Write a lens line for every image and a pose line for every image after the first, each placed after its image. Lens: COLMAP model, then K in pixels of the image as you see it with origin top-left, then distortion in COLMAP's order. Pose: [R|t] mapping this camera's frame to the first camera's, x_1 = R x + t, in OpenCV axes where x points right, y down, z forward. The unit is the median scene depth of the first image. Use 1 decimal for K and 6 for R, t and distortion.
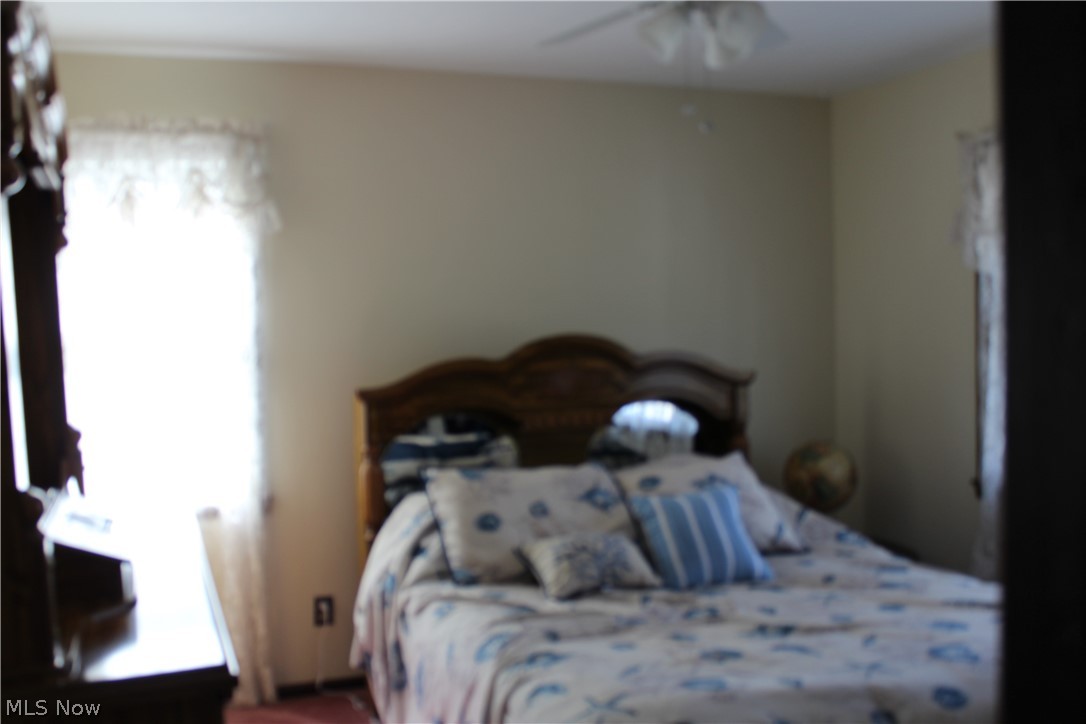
lens RADIAL K [[1068.0, 0, 543.0], [0, 1068.0, 362.0], [0, 0, 1]] dist [-0.135255, 0.149845]
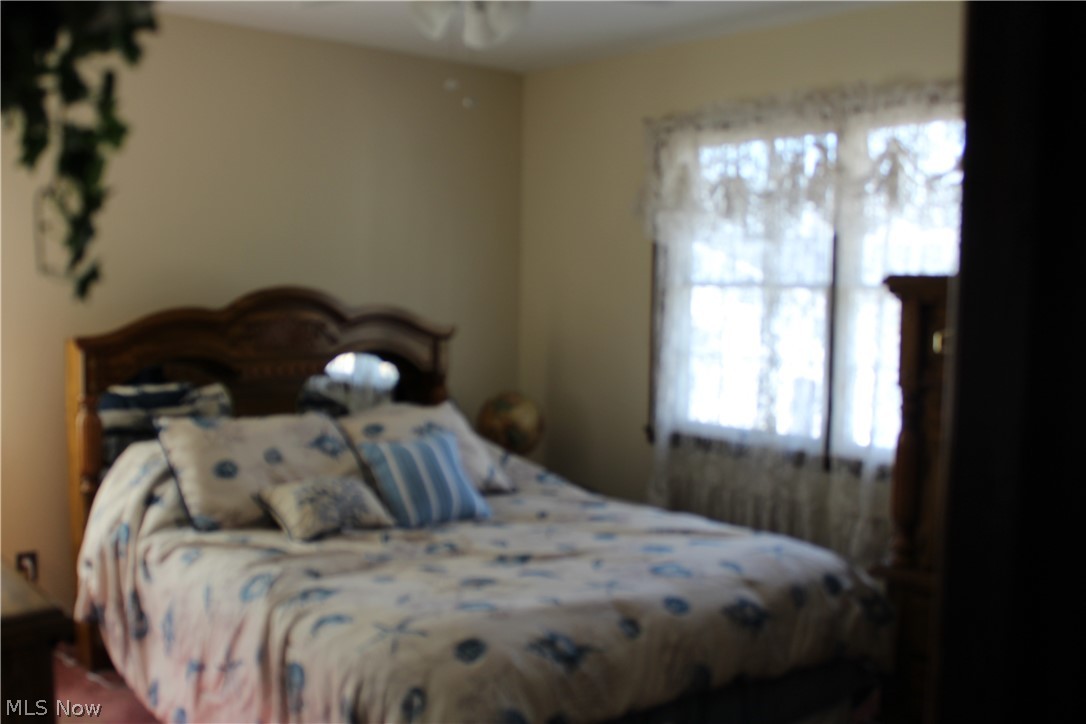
lens RADIAL K [[1068.0, 0, 543.0], [0, 1068.0, 362.0], [0, 0, 1]] dist [-0.135255, 0.149845]
pose [[0.937097, 0.010606, 0.348907, -0.122226], [-0.025903, 0.998895, 0.039205, 0.000254], [-0.348106, -0.045776, 0.936337, -0.047958]]
